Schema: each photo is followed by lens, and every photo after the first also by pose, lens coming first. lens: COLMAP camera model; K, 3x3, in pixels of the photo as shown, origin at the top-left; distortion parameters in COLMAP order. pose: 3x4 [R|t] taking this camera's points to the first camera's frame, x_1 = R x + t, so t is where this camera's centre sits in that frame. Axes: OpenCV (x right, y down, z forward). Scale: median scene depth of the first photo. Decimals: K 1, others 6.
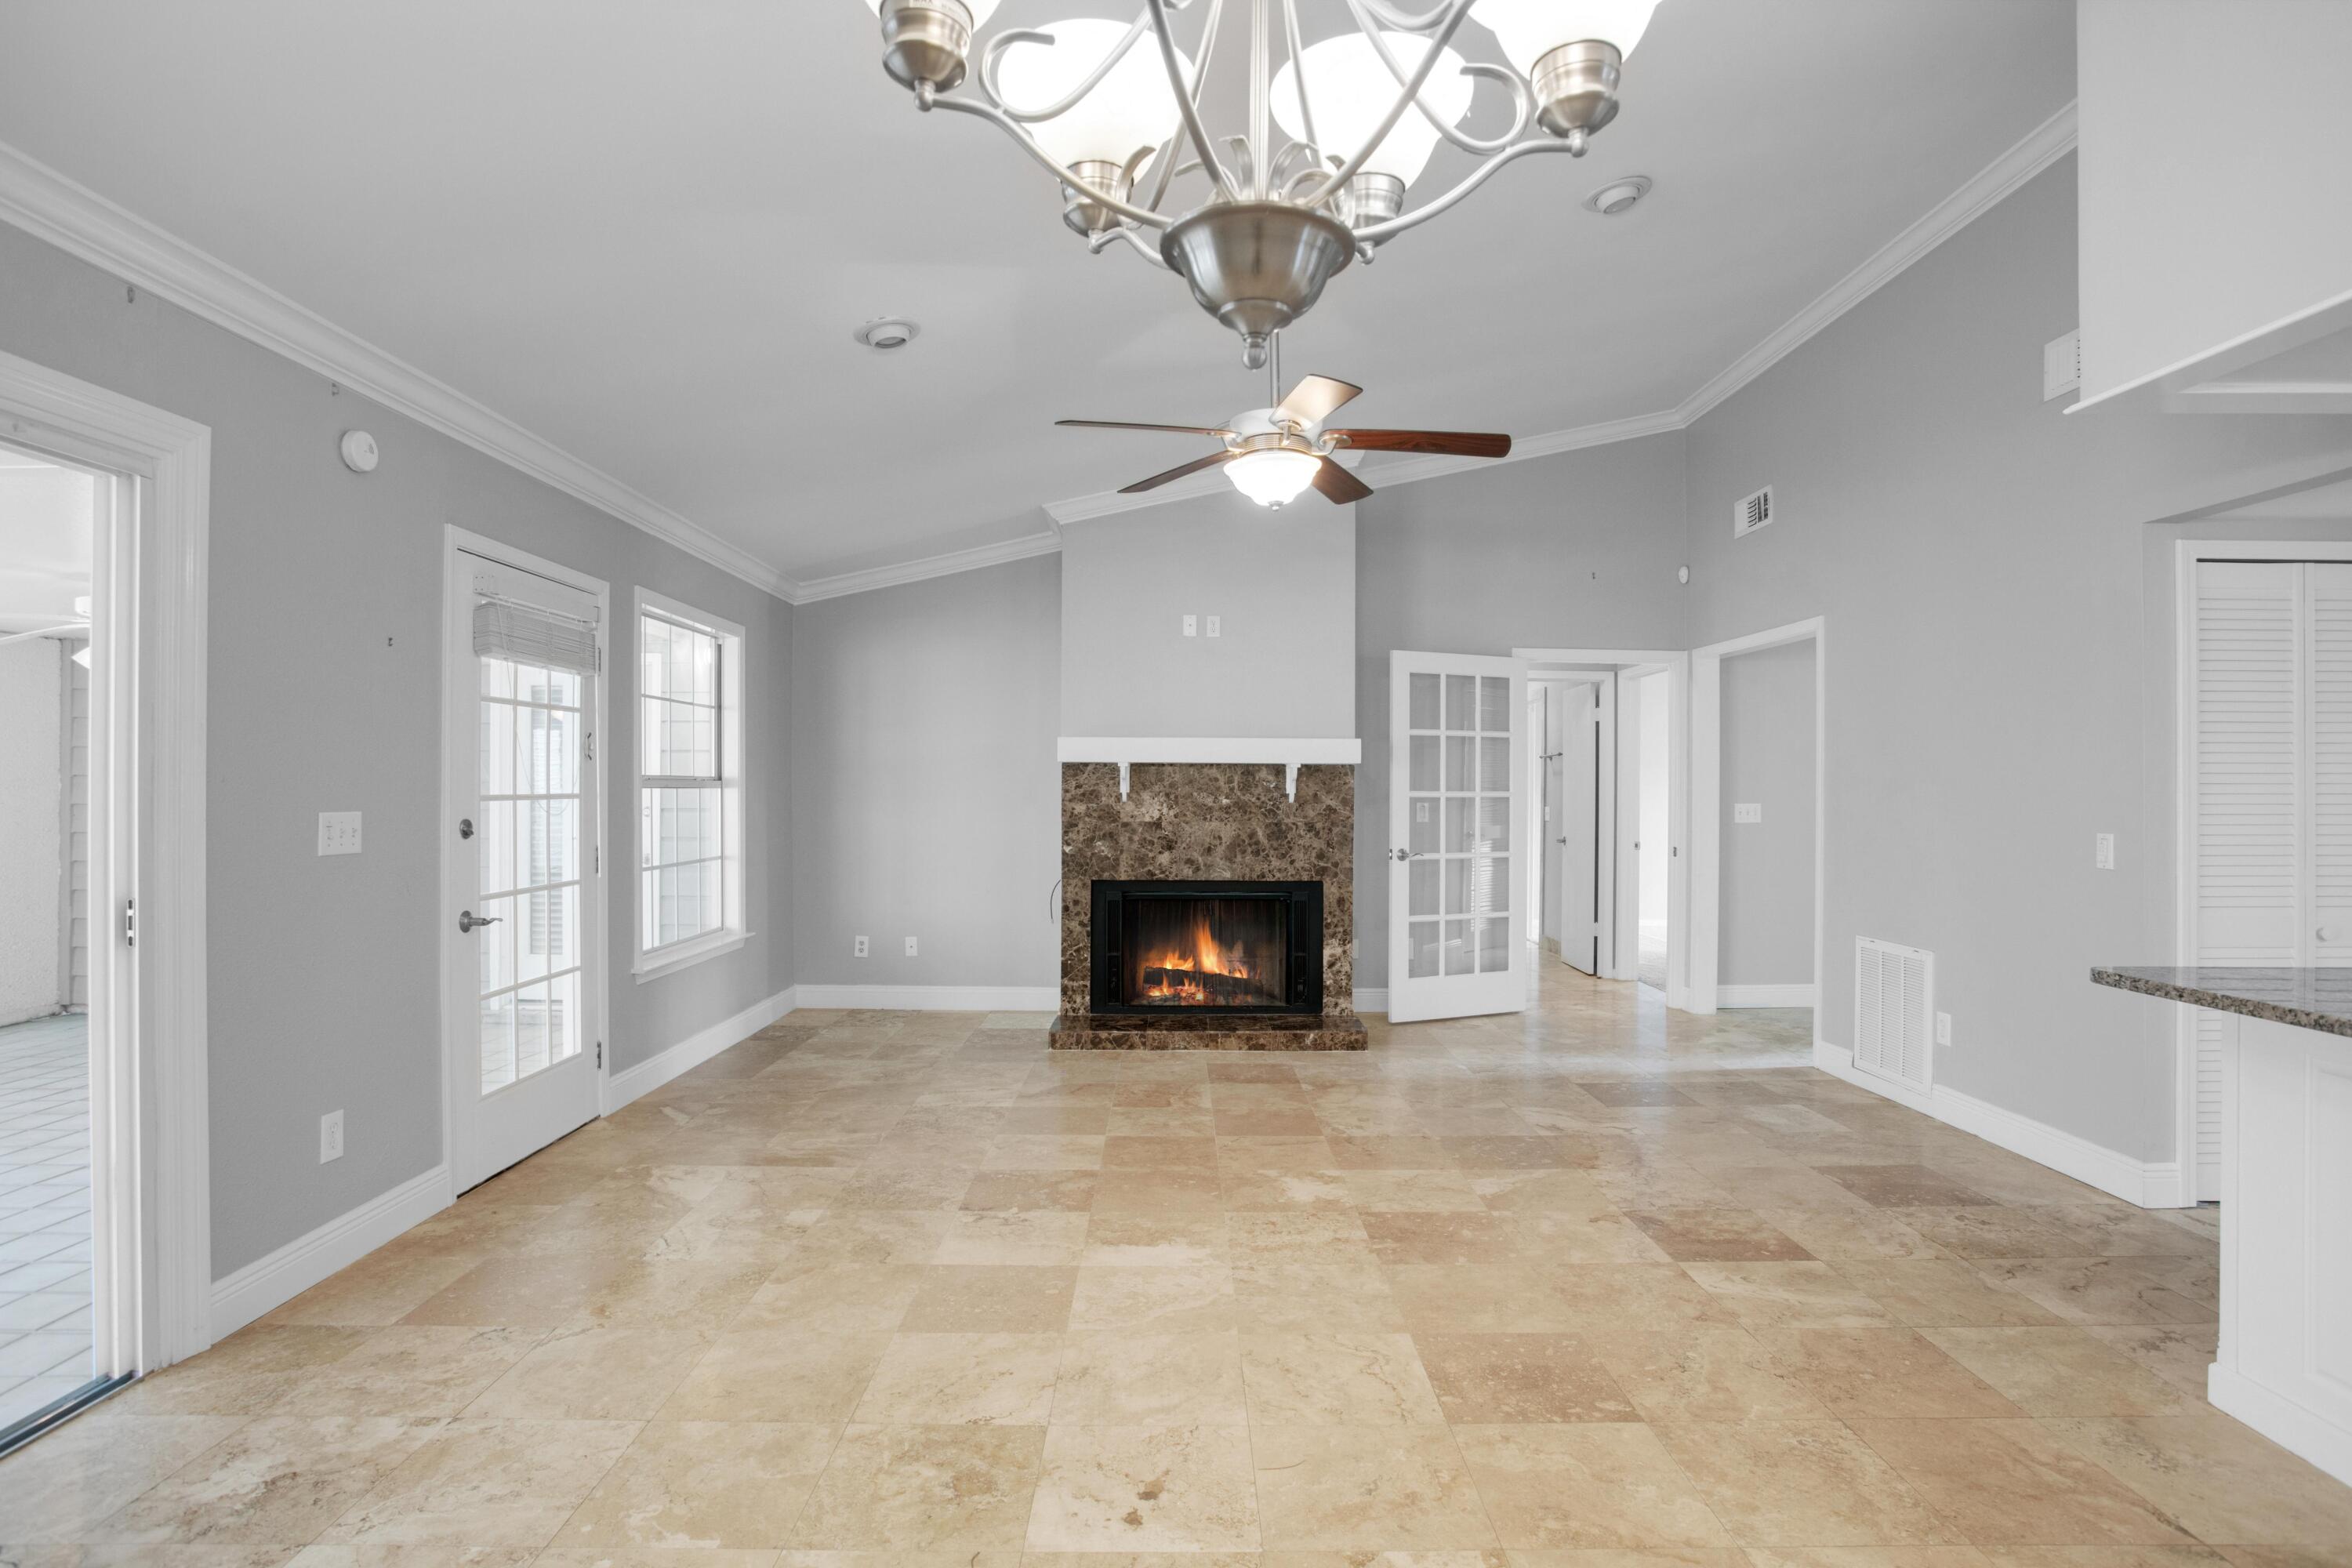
lens RADIAL K [[1196.5, 0, 1188.2], [0, 1196.5, 759.5], [0, 0, 1]] dist [-0.083087, 0.047918]
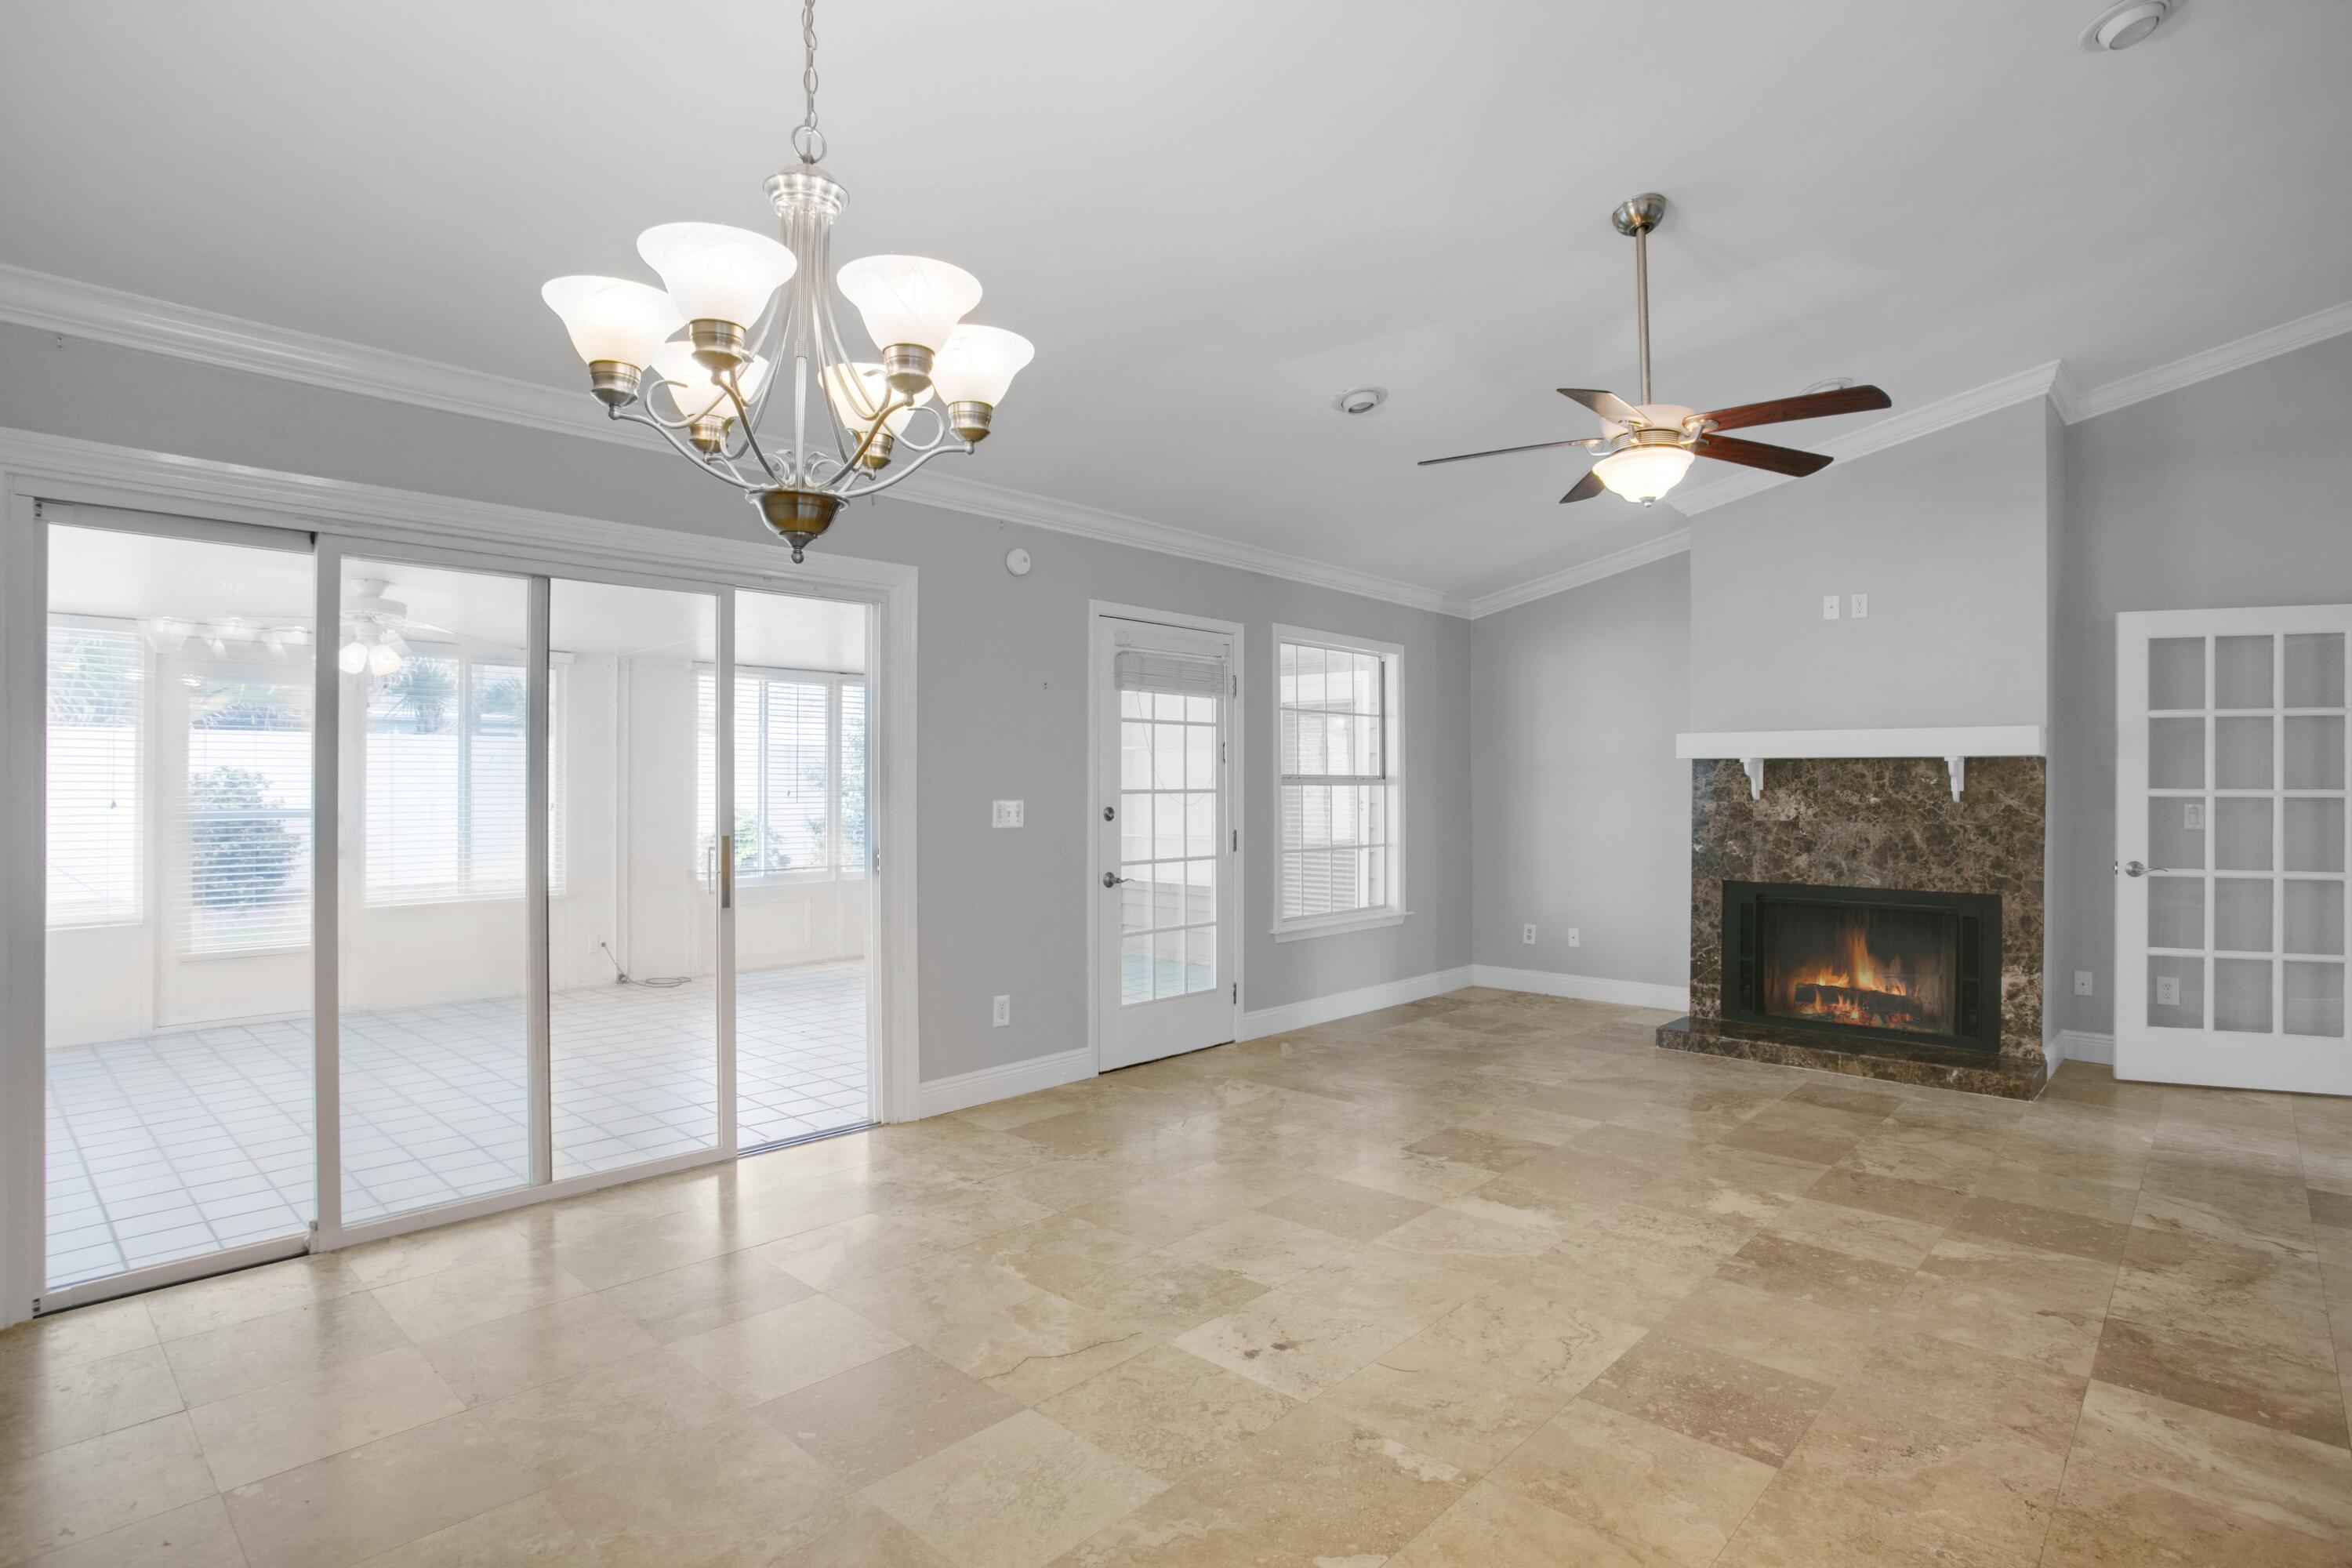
lens RADIAL K [[1221.3, 0, 1202.7], [0, 1221.3, 761.7], [0, 0, 1]] dist [-0.060951, 0.028504]
pose [[0.731255, -0.013246, -0.681976, 0.289214], [0.015160, 0.999880, -0.003165, 0.001693], [0.681936, -0.008024, 0.731368, 0.000032]]
